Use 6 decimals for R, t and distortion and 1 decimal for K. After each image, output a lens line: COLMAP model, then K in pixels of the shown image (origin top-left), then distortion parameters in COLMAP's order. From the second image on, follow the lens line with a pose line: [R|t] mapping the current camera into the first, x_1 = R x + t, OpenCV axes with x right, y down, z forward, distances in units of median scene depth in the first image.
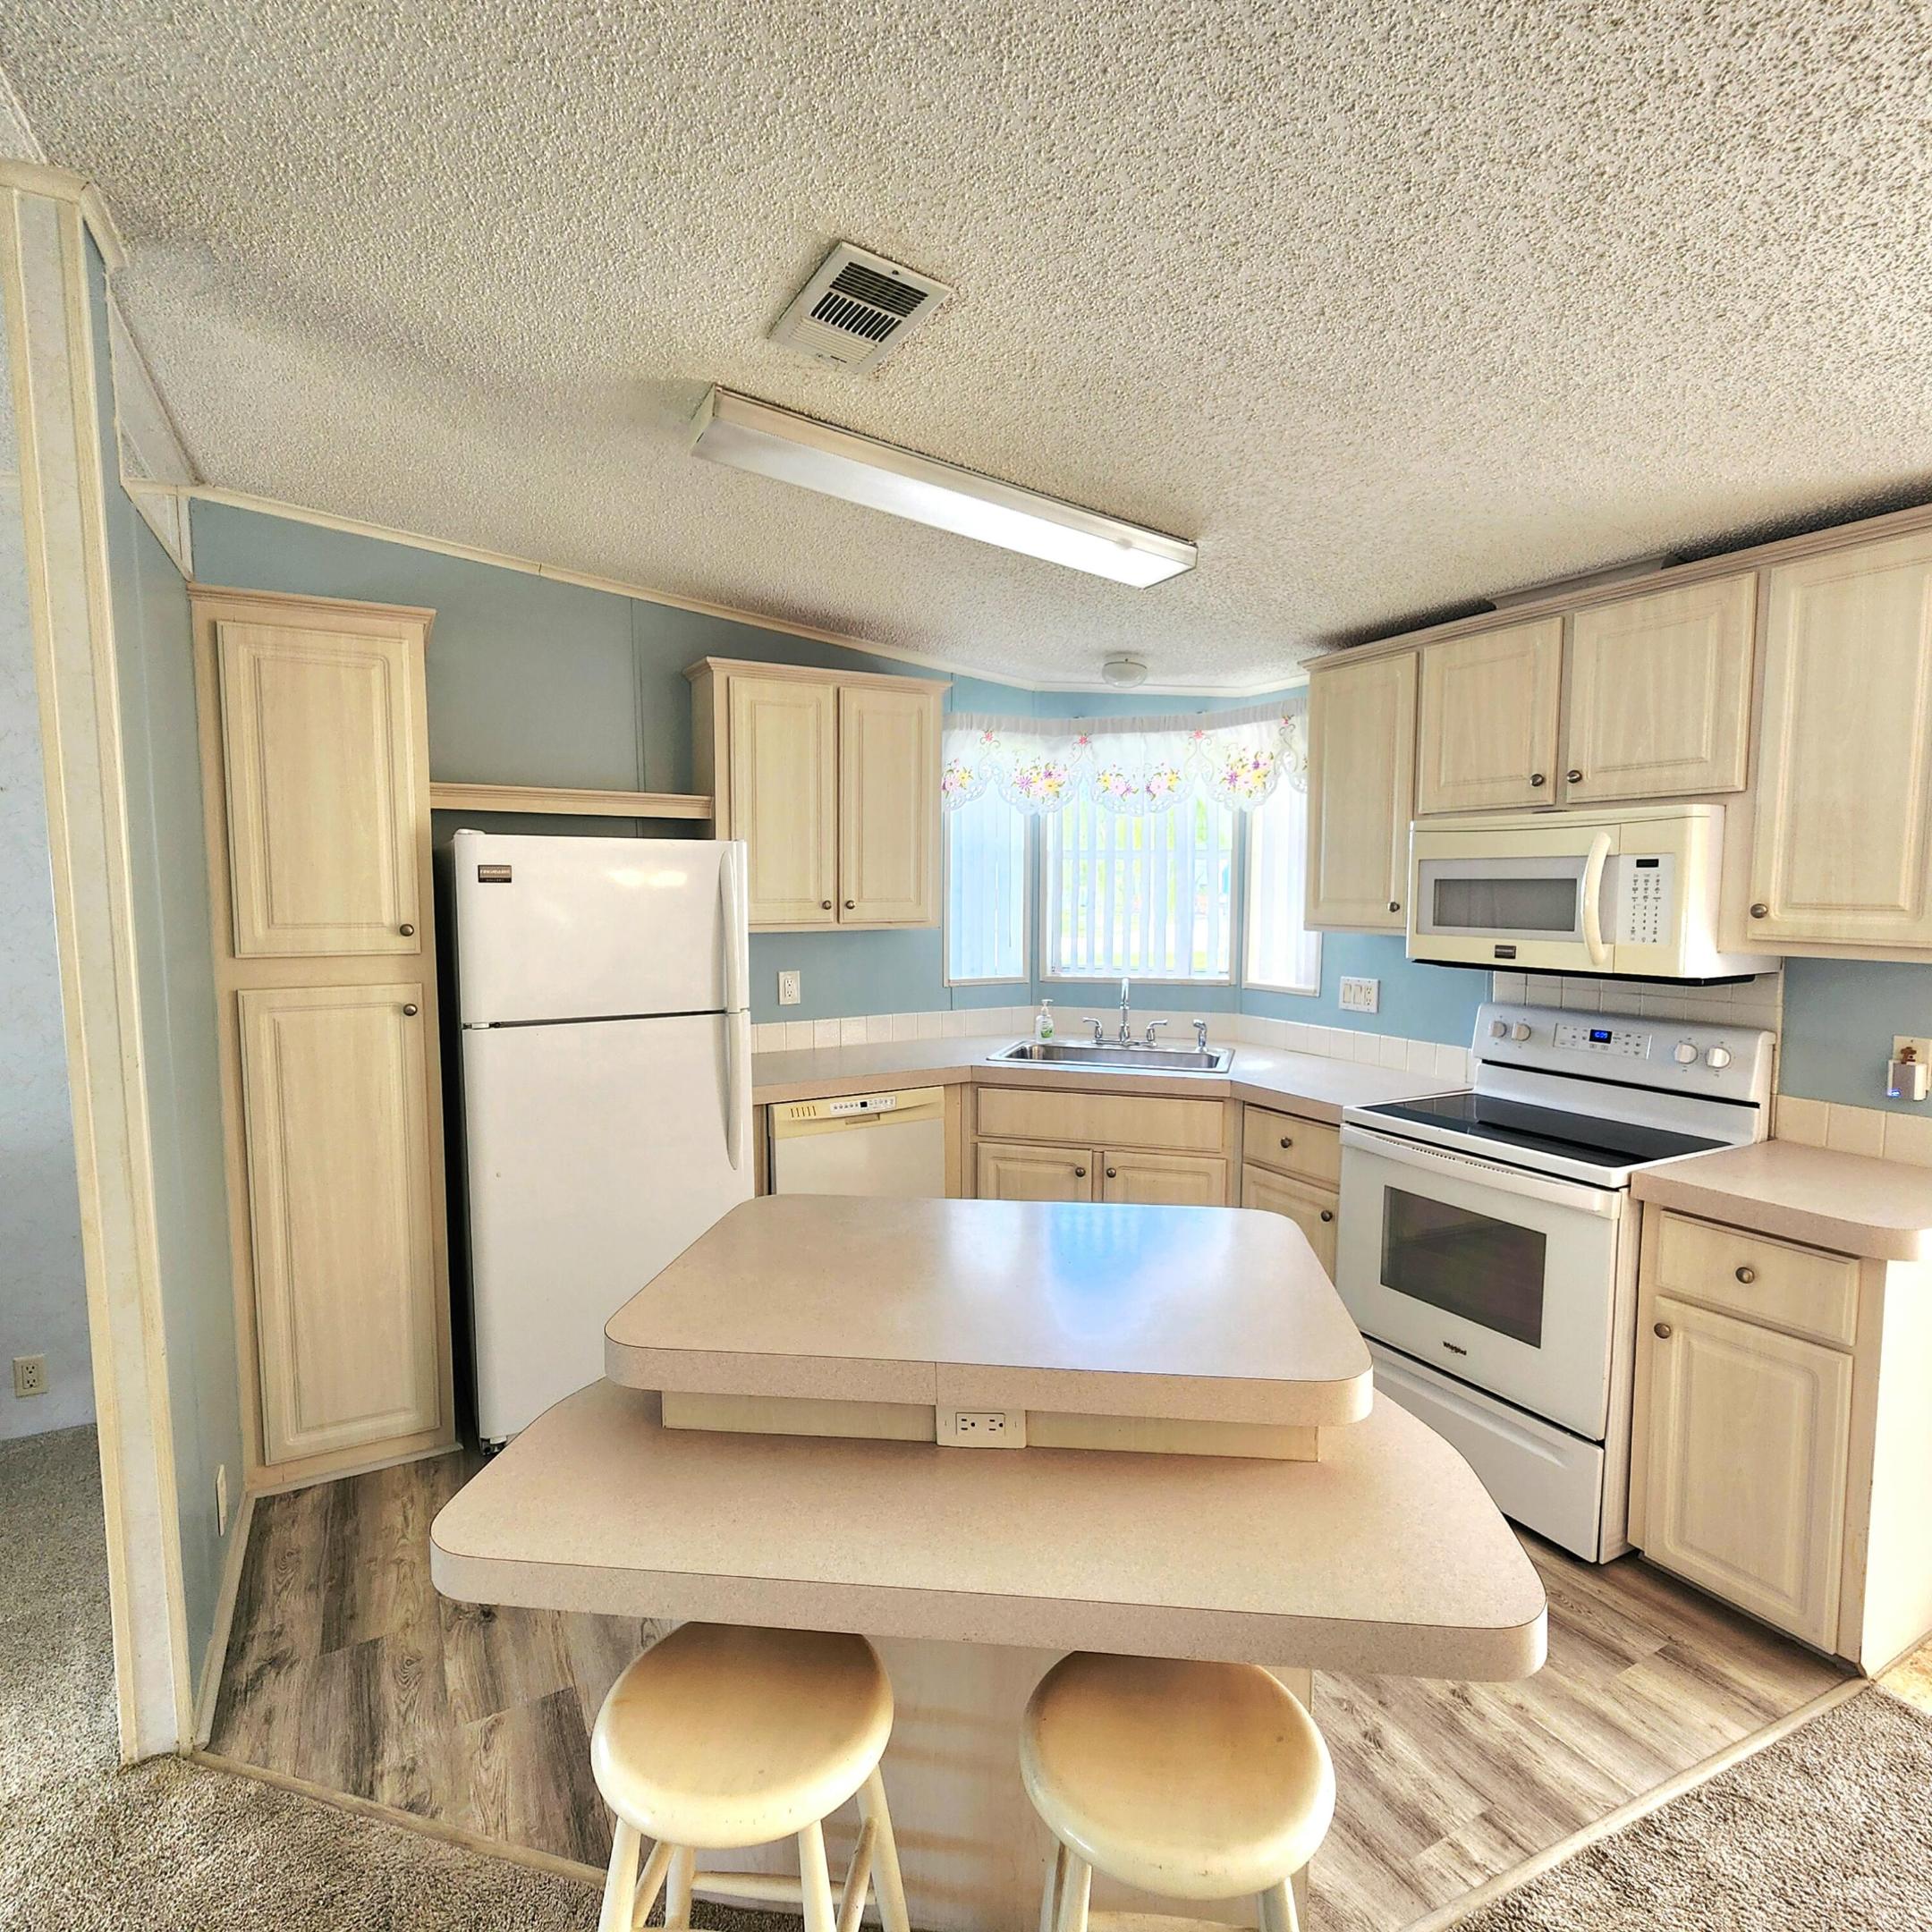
lens RADIAL K [[1060.1, 0, 951.8], [0, 1060.1, 971.7], [0, 0, 1]] dist [0.005208, -0.002225]
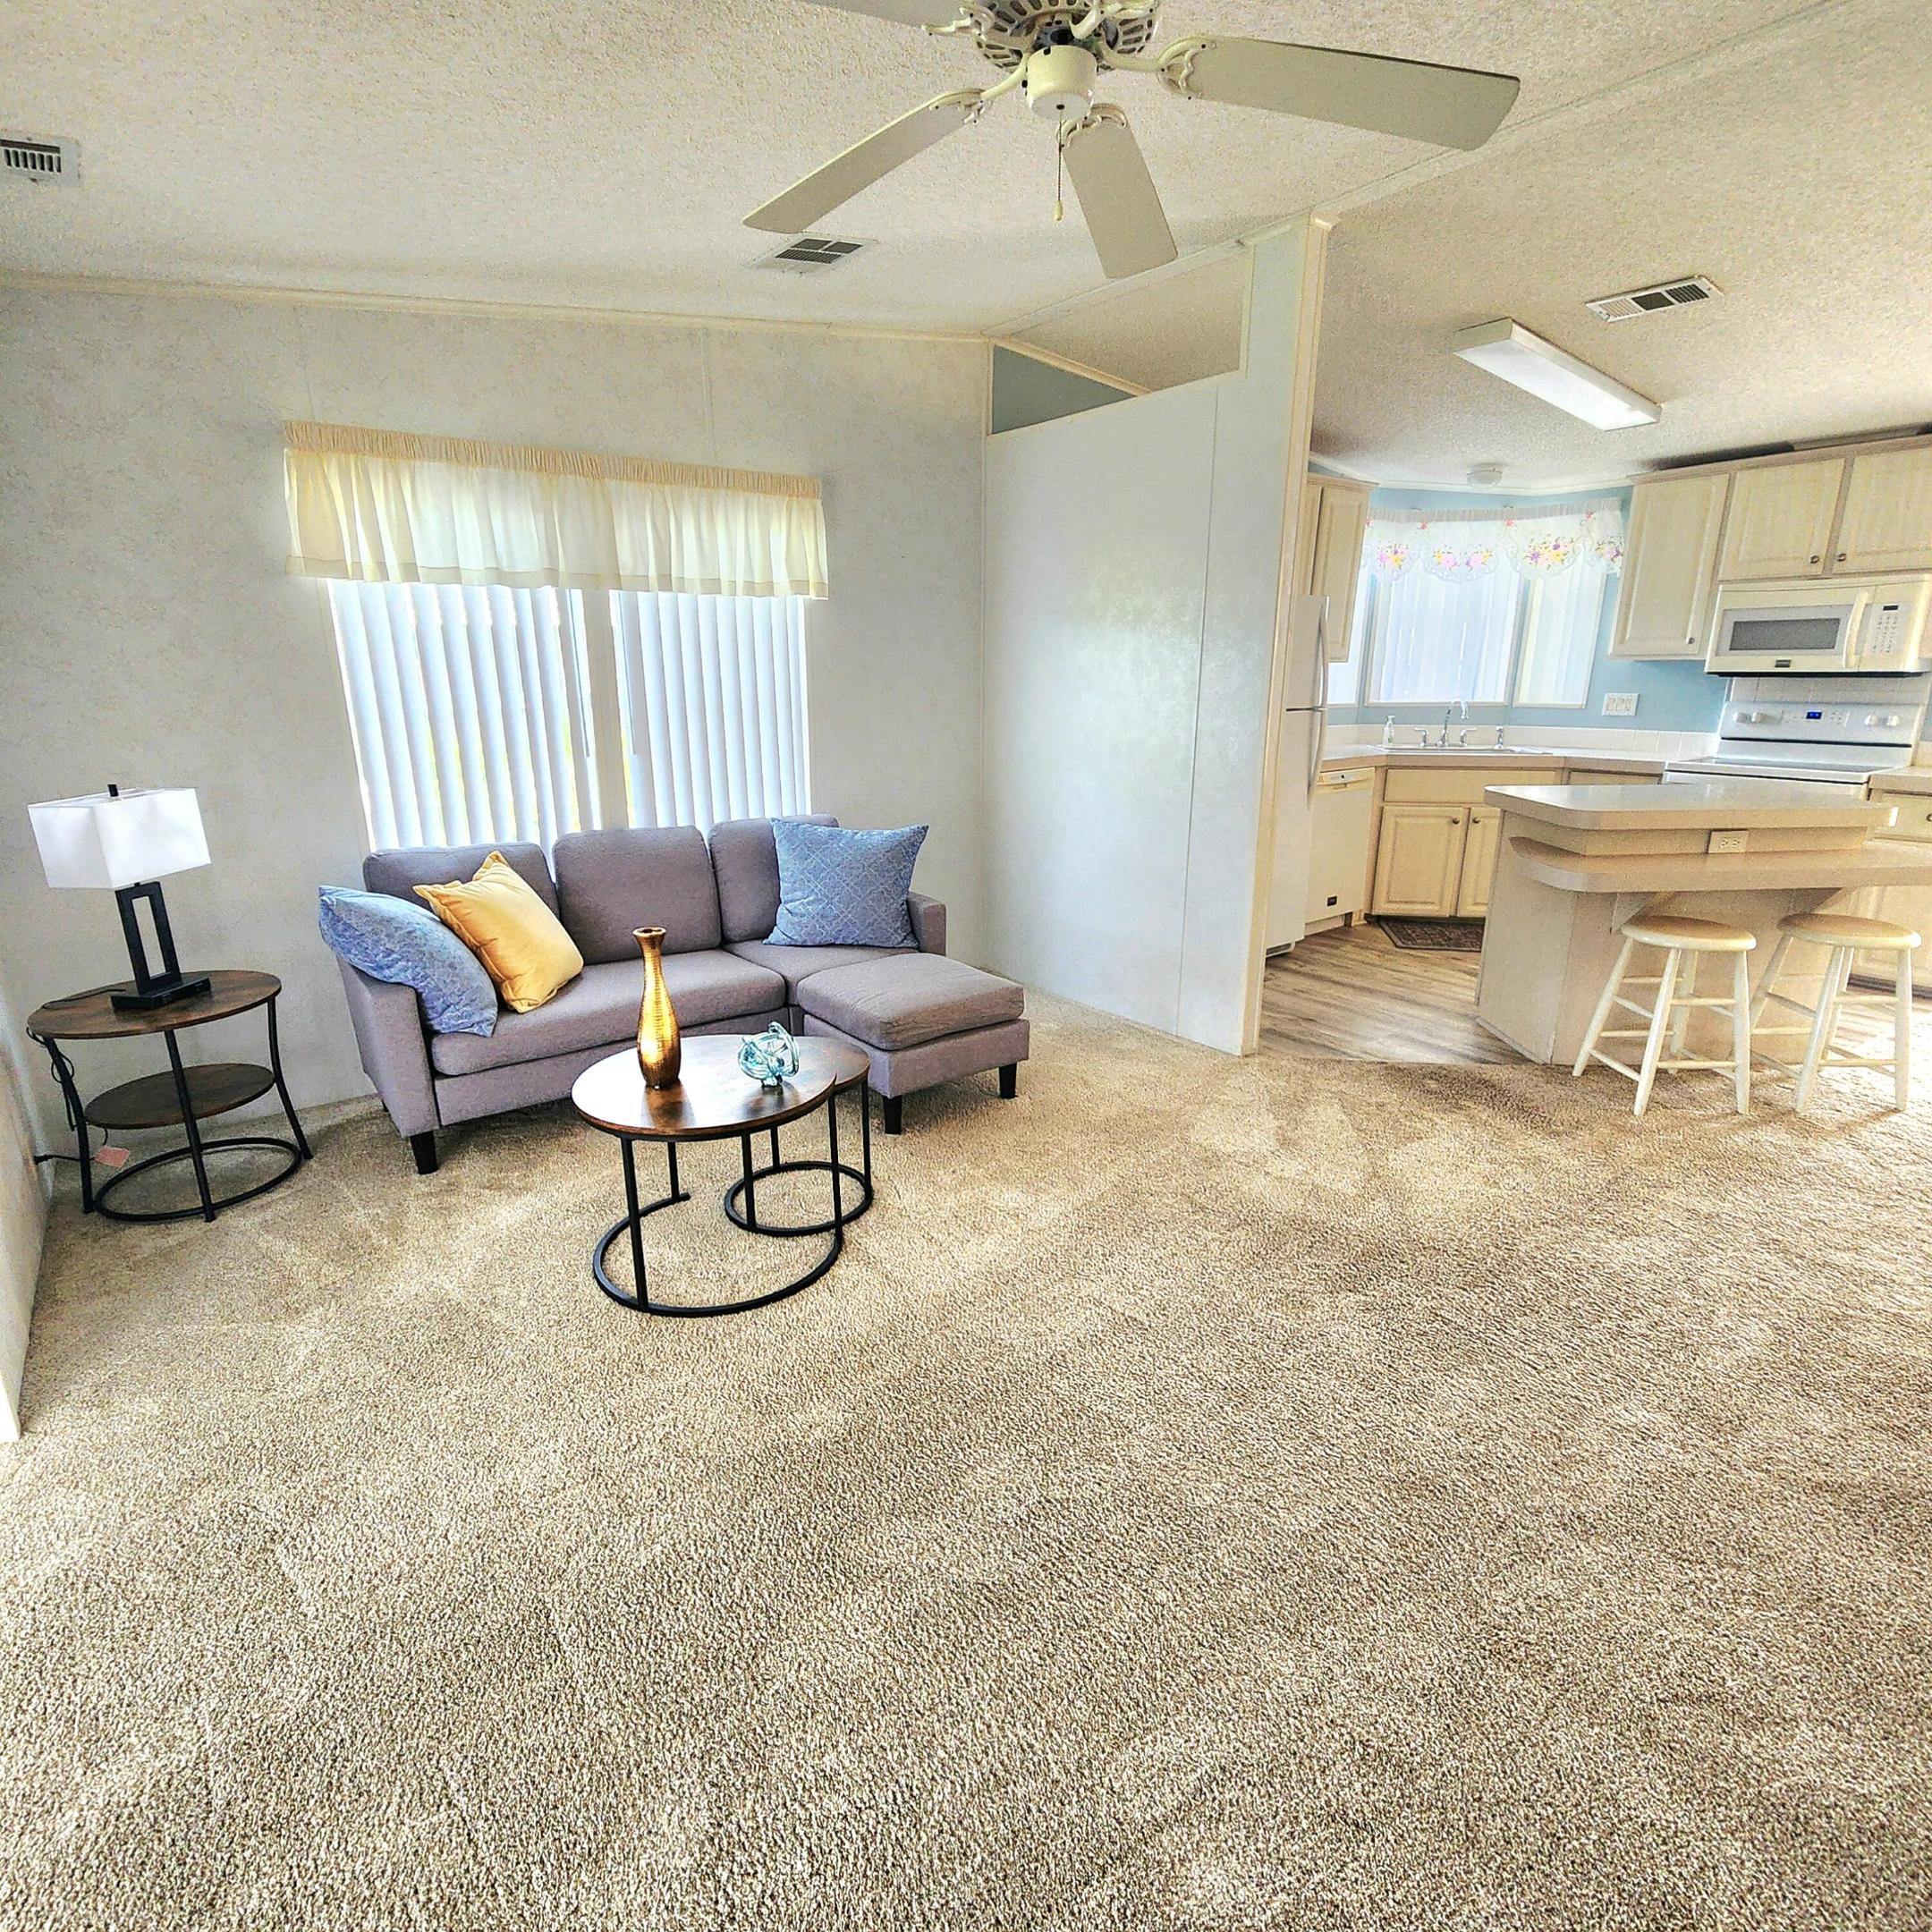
lens RADIAL K [[1060.1, 0, 951.8], [0, 1060.1, 971.7], [0, 0, 1]] dist [0.005208, -0.002225]
pose [[0.990952, -0.038986, 0.128432, -0.995807], [0.013240, 0.980612, 0.195510, 0.109170], [-0.133564, -0.192040, 0.972256, -0.565273]]
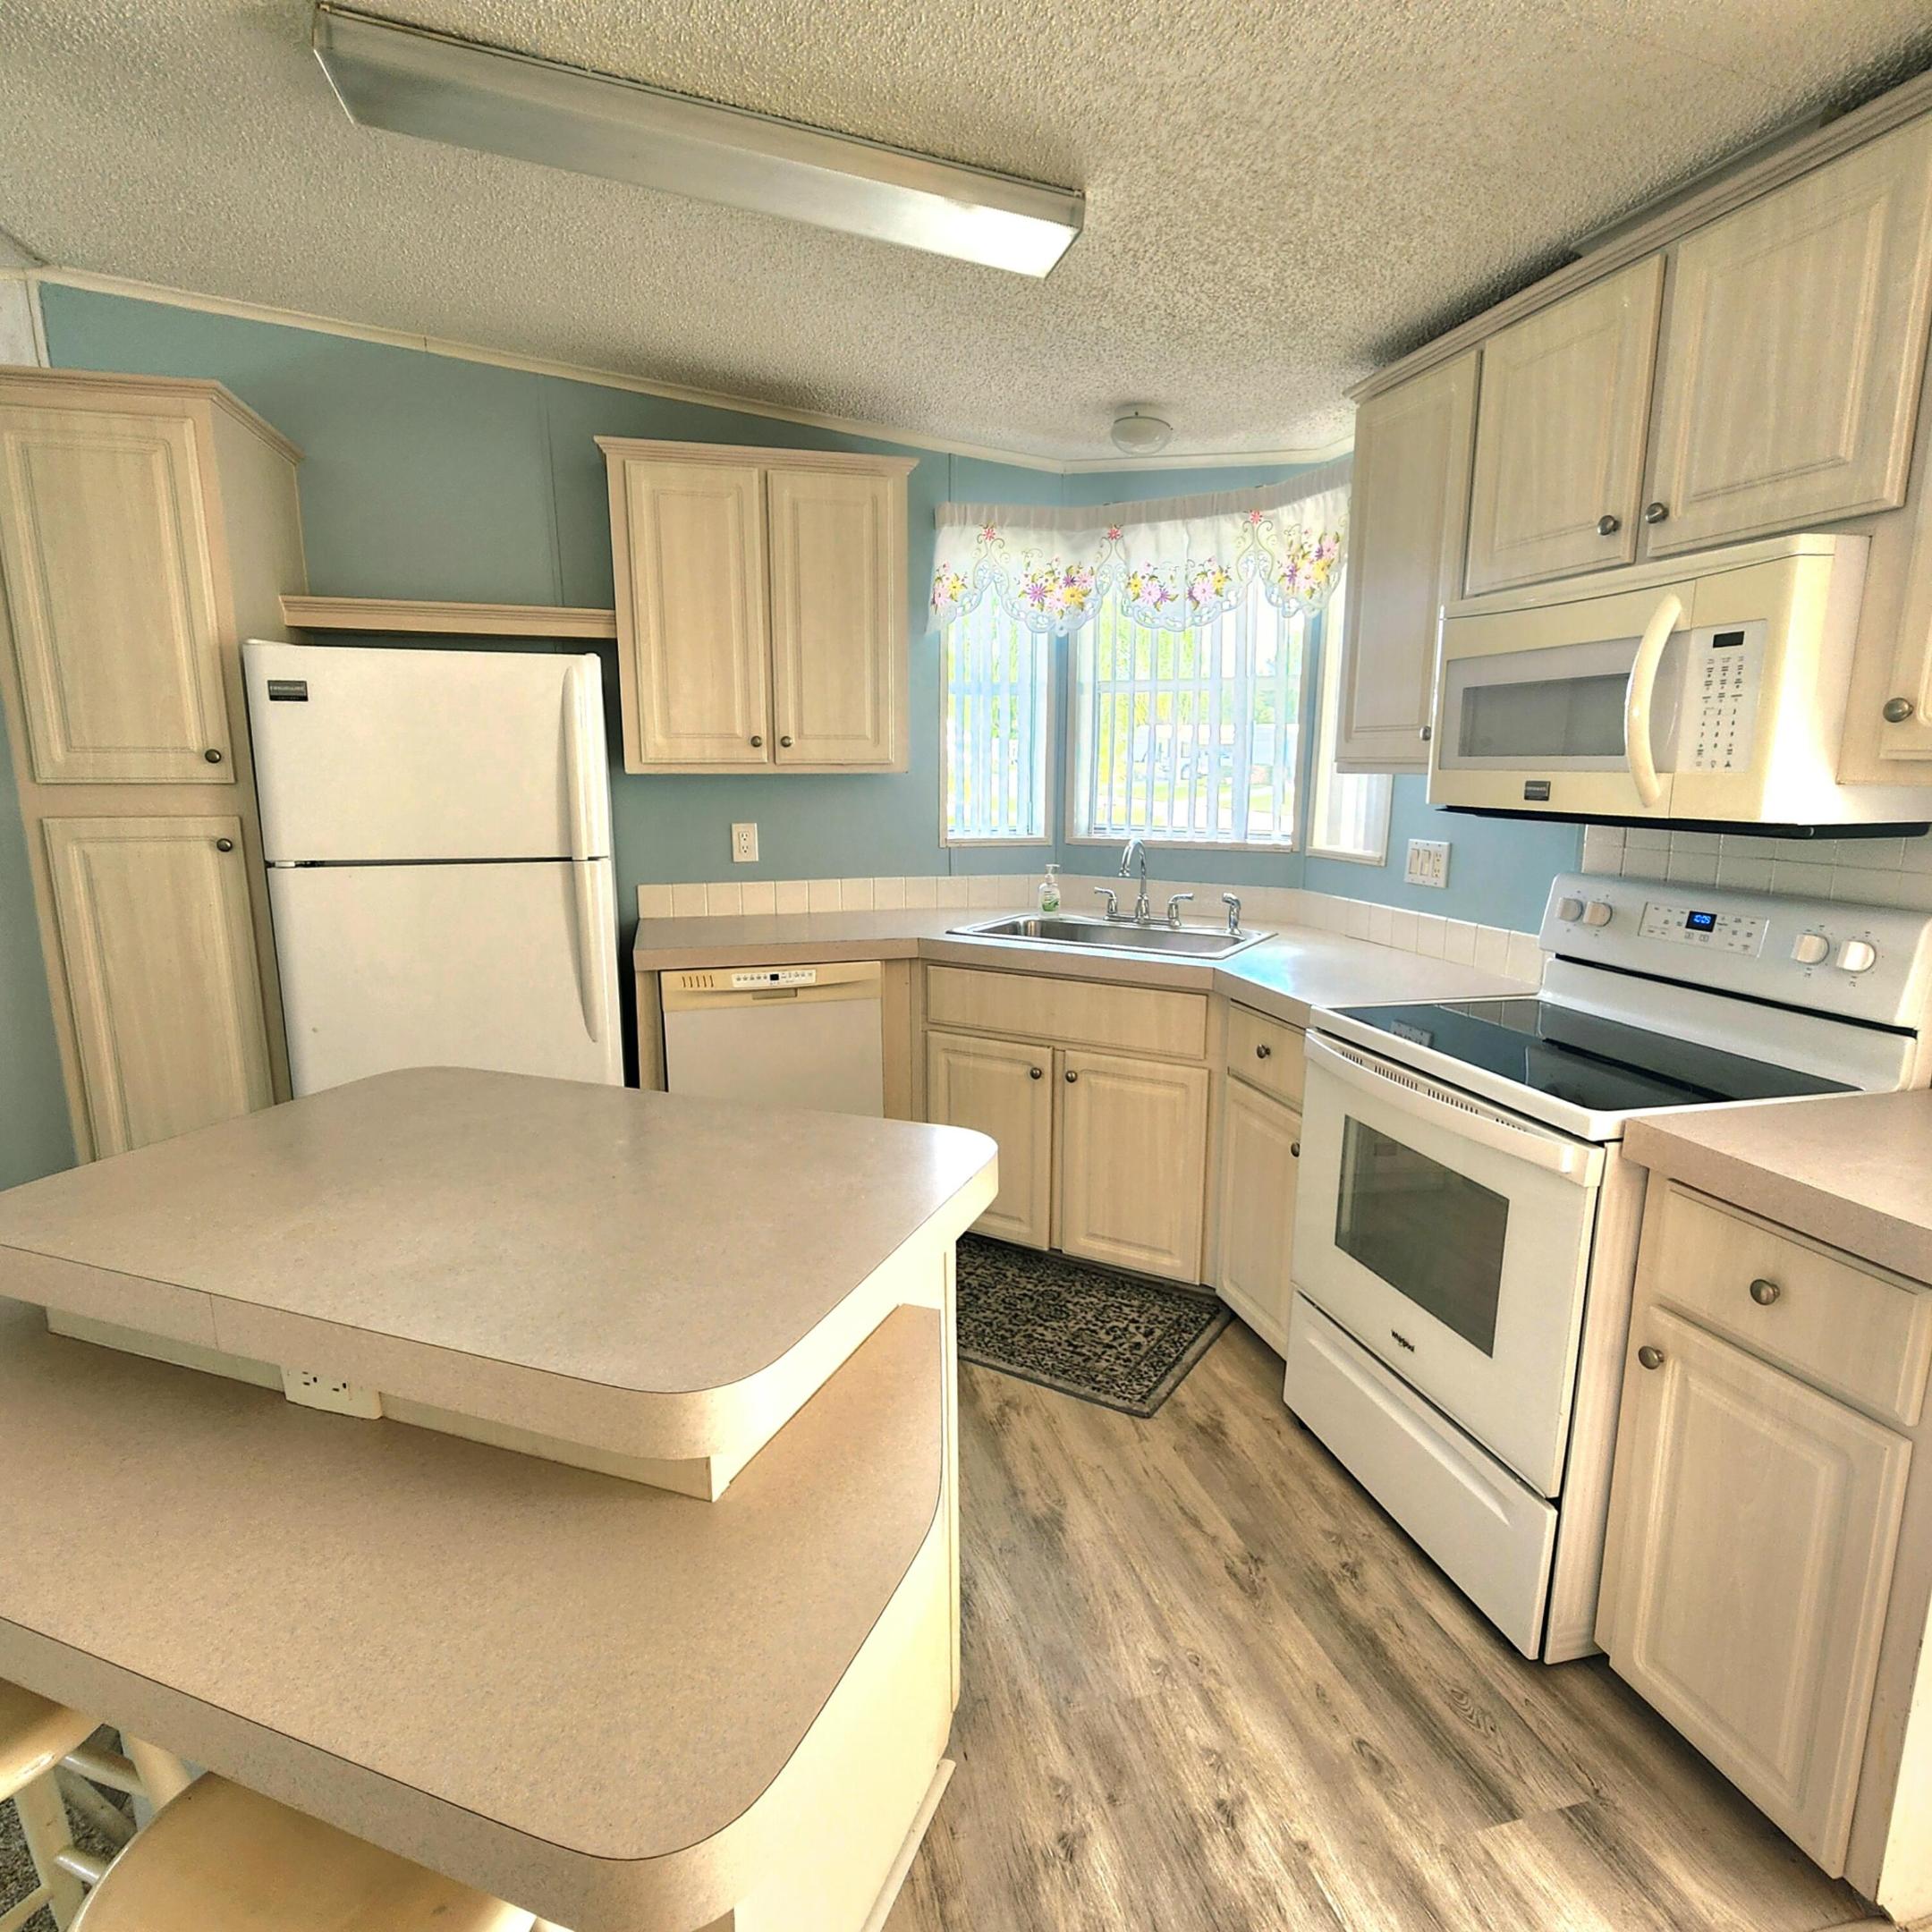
lens RADIAL K [[1127.9, 0, 950.6], [0, 1127.9, 975.5], [0, 0, 1]] dist [0.002918, -0.001221]
pose [[0.971163, 0.046600, -0.233816, 0.308181], [-0.021860, 0.993986, 0.107307, 0.027607], [0.237410, -0.099101, 0.966341, 0.186834]]
